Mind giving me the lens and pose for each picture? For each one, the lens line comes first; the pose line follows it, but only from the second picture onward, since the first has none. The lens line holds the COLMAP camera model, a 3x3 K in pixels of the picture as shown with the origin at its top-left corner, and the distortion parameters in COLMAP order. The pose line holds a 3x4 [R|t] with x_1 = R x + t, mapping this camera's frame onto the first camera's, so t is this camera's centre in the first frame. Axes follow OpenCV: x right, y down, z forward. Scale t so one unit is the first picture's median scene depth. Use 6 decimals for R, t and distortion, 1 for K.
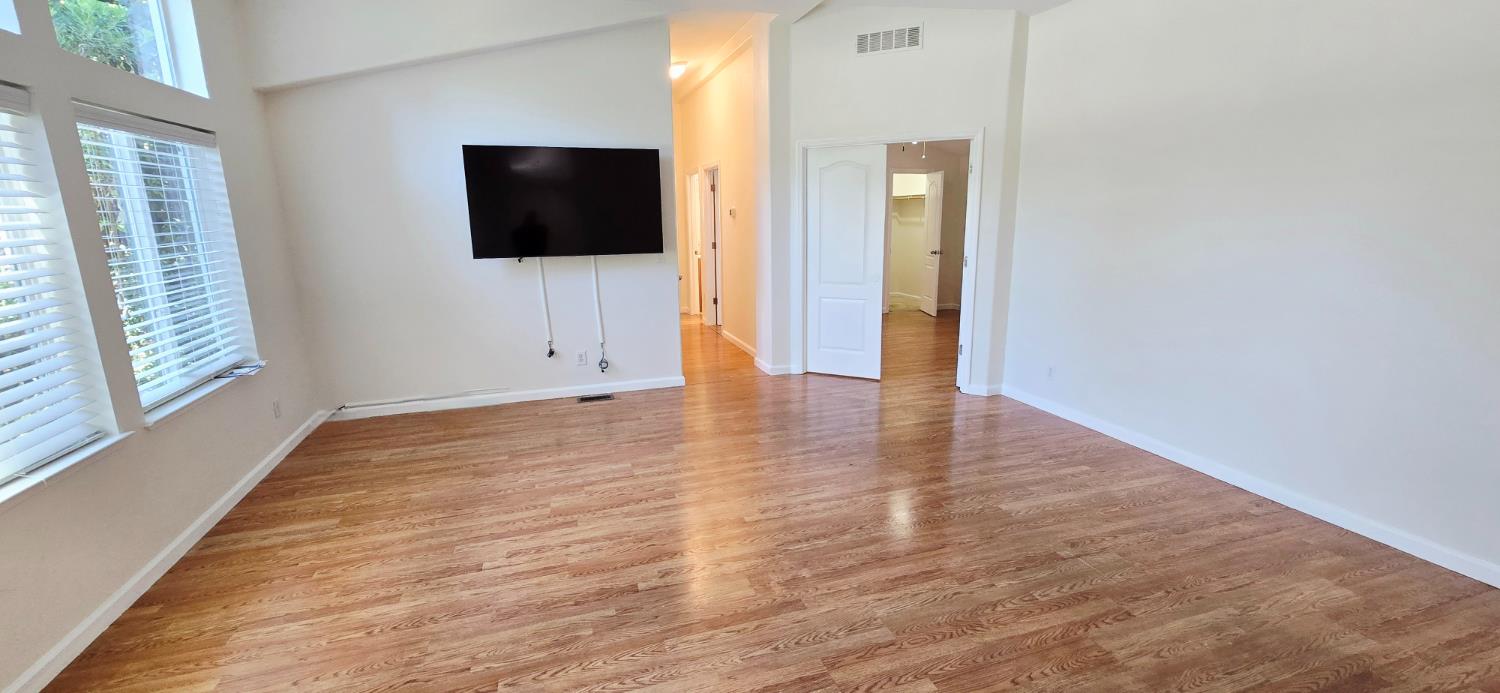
lens RADIAL K [[613.8, 0, 747.8], [0, 613.8, 346.9], [0, 0, 1]] dist [0.000174, -0.000098]
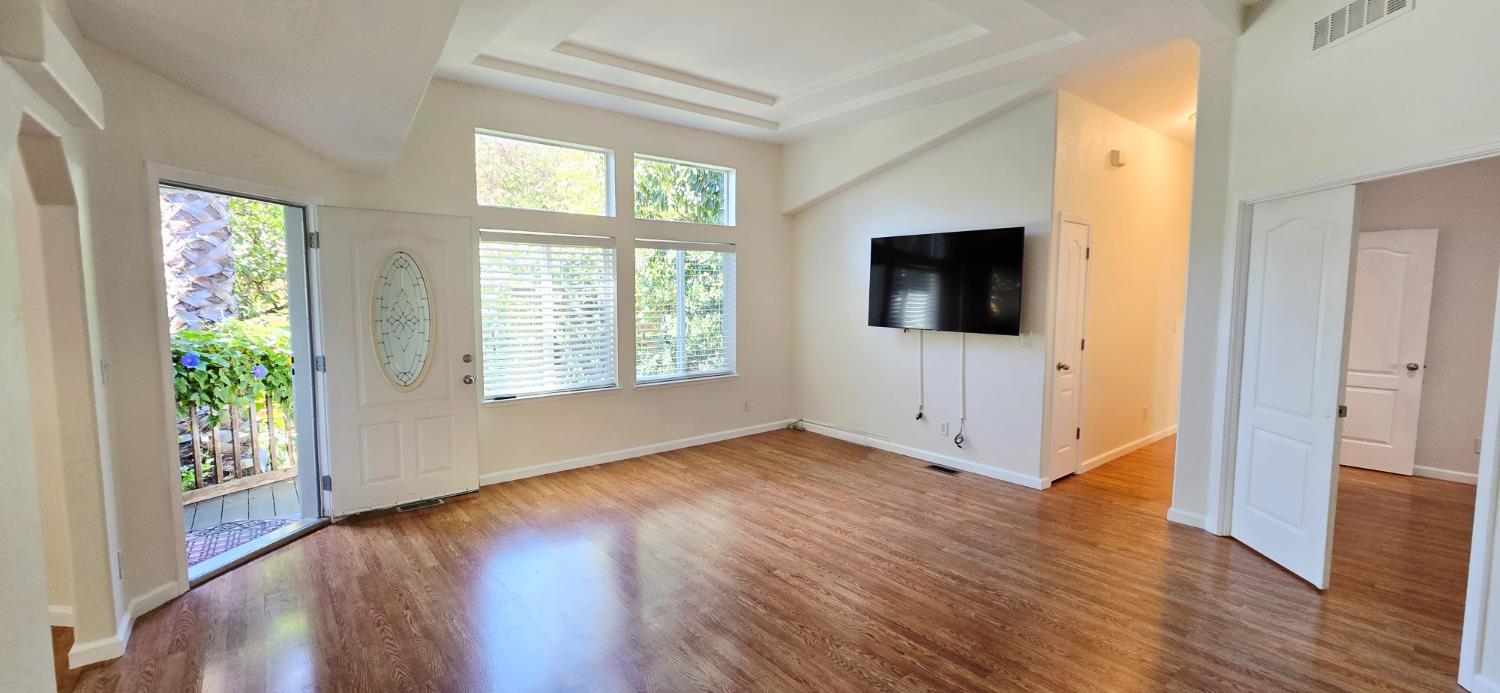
lens RADIAL K [[613.8, 0, 747.8], [0, 613.8, 346.9], [0, 0, 1]] dist [0.000174, -0.000098]
pose [[0.355237, 0.101285, -0.929273, 0.673466], [-0.209931, 0.977363, 0.026276, -0.088603], [0.910898, 0.185749, 0.368458, 0.343246]]
